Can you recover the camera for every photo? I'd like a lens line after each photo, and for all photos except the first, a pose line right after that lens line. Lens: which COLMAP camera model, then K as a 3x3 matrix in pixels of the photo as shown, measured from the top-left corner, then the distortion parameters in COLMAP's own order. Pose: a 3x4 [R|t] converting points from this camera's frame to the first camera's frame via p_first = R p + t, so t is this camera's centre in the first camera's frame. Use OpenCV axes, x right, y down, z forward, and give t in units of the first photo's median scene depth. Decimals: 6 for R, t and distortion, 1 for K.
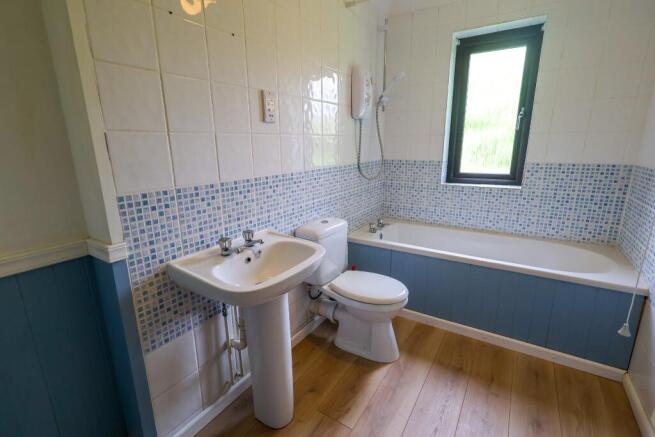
lens RADIAL K [[304.4, 0, 327.5], [0, 304.4, 218.5], [0, 0, 1]] dist [0.003619, 0.000510]
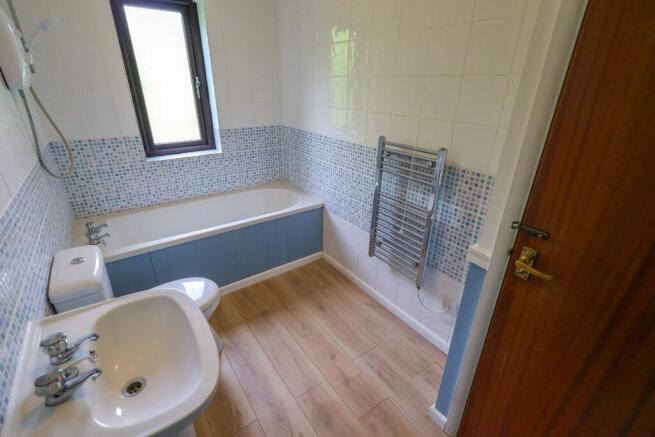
lens RADIAL K [[299.5, 0, 327.5], [0, 299.5, 218.5], [0, 0, 1]] dist [-0.000330, -0.000206]
pose [[0.372751, -0.370885, 0.850588, -0.305100], [0.207928, 0.926725, 0.312964, -0.155364], [-0.904335, 0.060203, 0.422555, 0.196558]]
